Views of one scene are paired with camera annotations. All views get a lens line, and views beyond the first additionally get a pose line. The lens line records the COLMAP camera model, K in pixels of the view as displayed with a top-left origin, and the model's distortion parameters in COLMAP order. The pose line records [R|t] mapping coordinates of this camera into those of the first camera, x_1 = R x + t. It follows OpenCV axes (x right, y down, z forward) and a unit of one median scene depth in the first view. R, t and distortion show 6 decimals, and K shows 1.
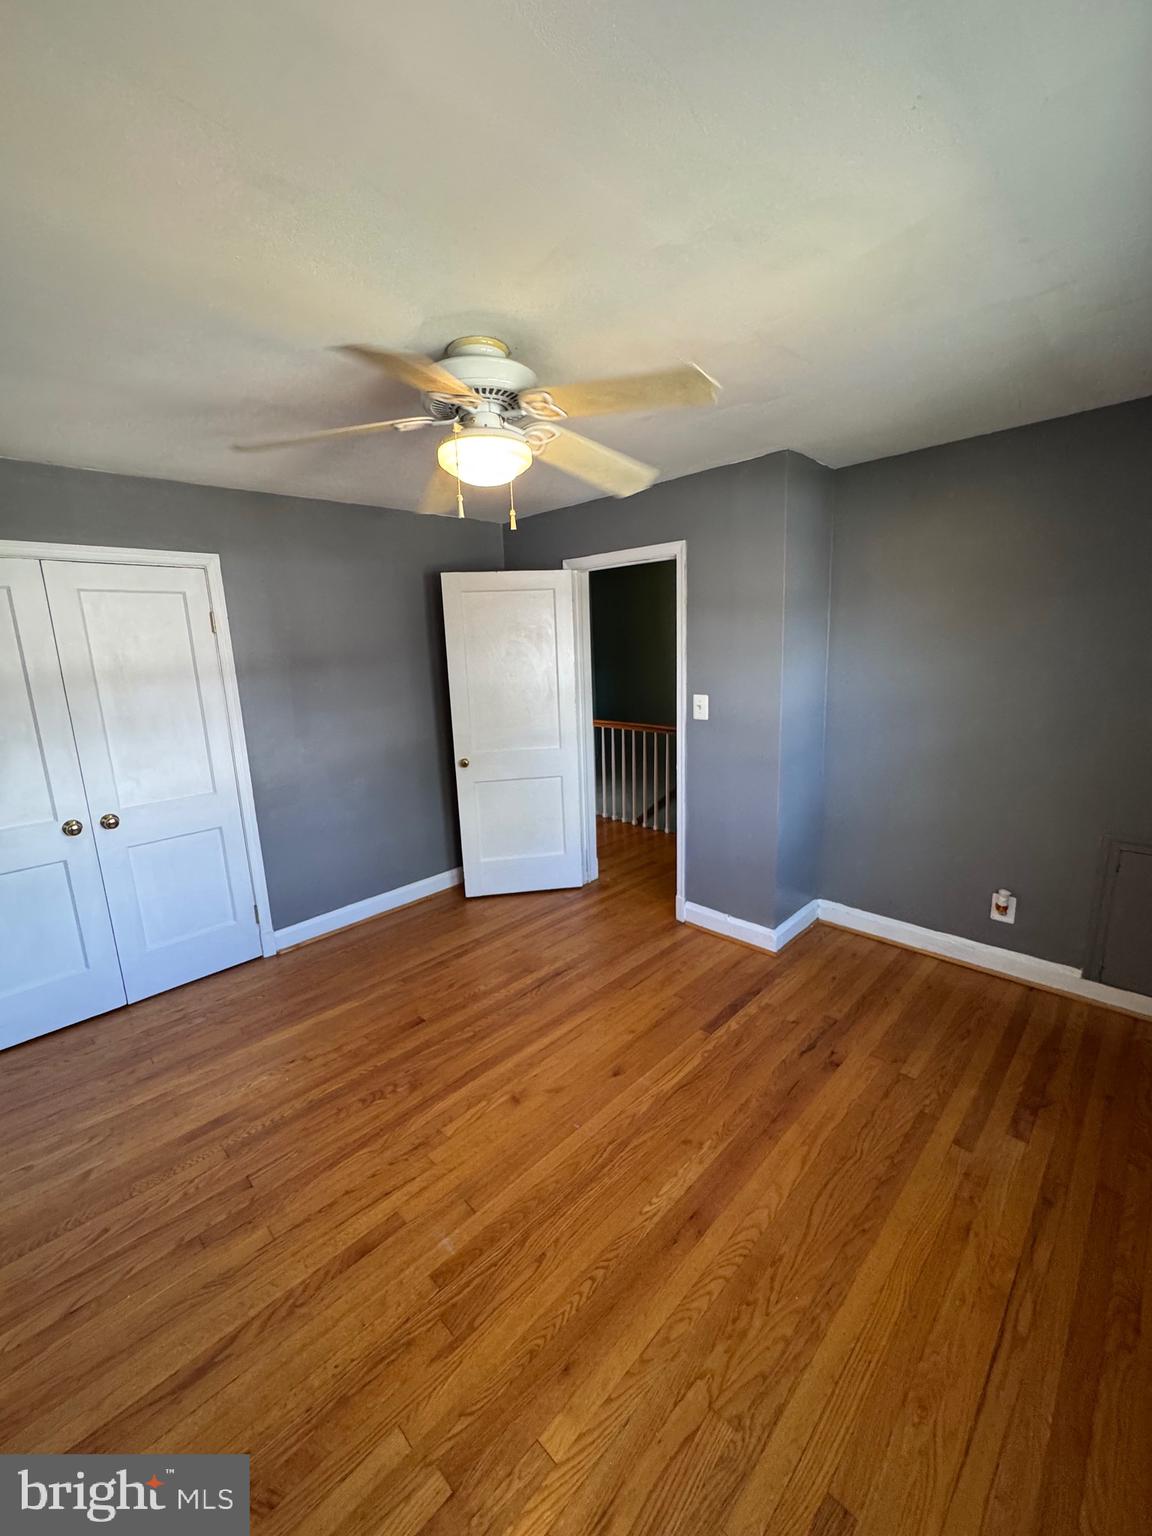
lens RADIAL K [[613.9, 0, 574.8], [0, 613.9, 766.2], [0, 0, 1]] dist [-0.005793, 0.000849]
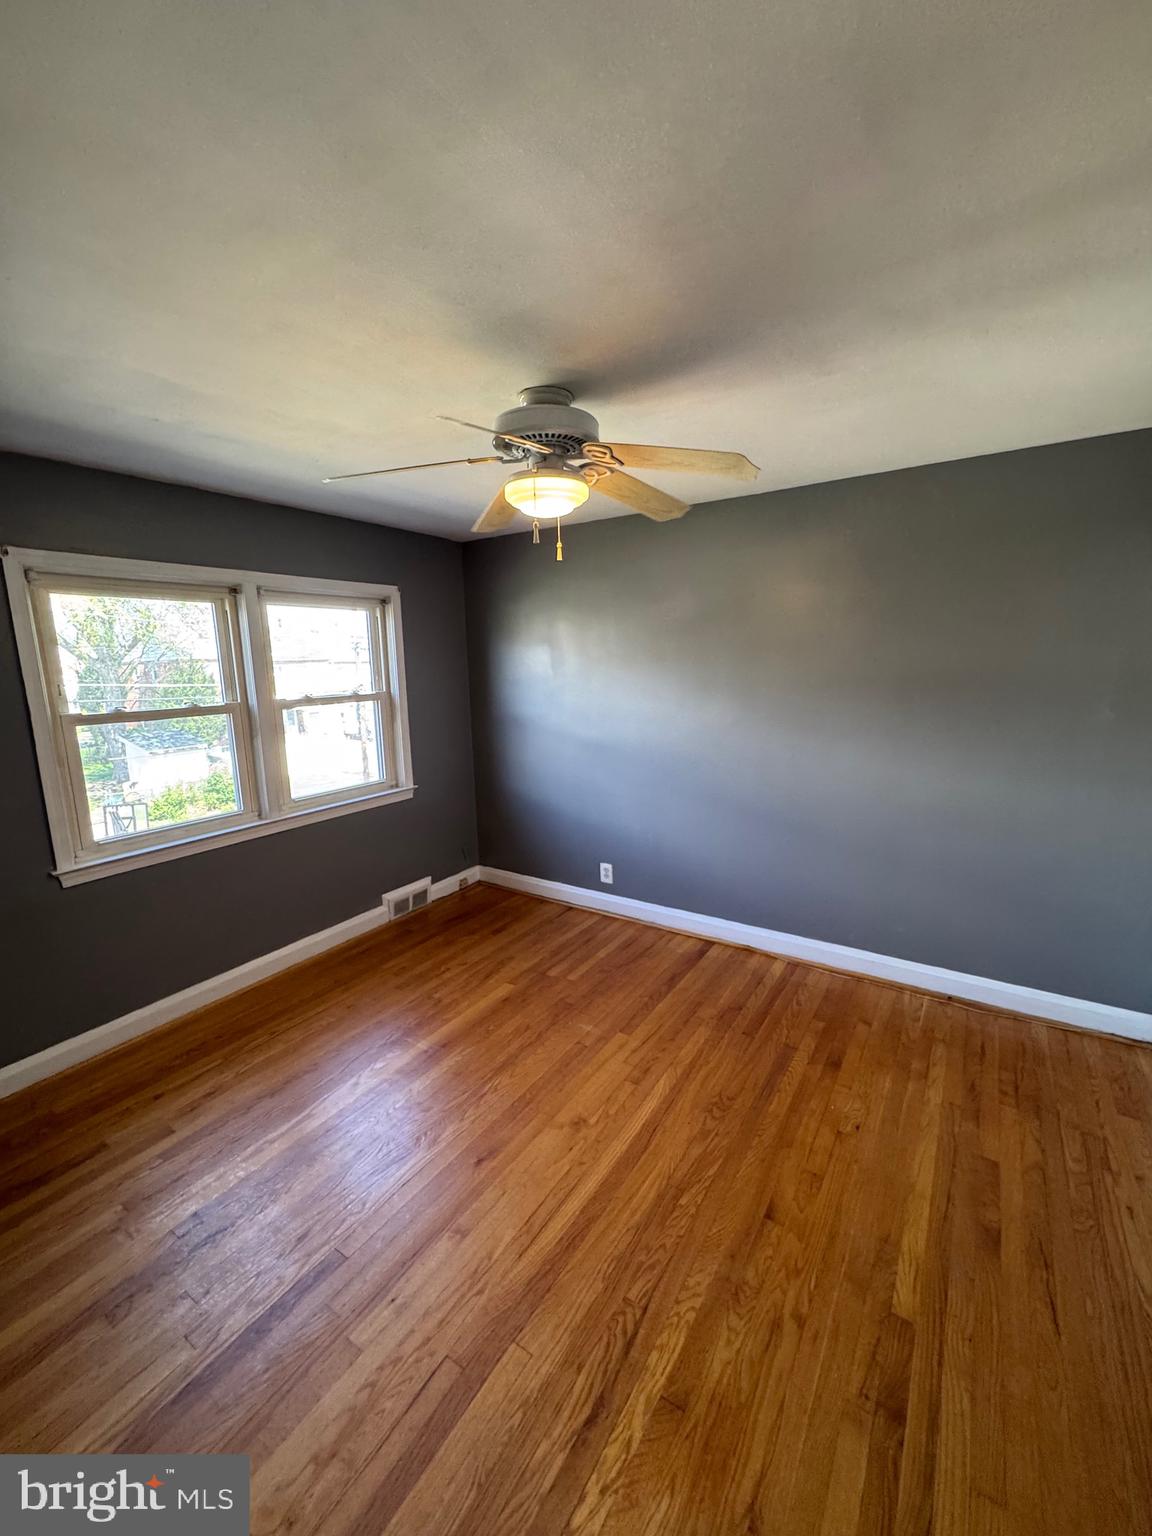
lens RADIAL K [[613.9, 0, 574.8], [0, 613.9, 766.2], [0, 0, 1]] dist [-0.005793, 0.000849]
pose [[-0.979099, 0.089376, -0.182693, 0.037663], [0.015532, 0.928504, 0.370997, -0.301118], [0.202789, 0.360405, -0.910486, 1.453861]]
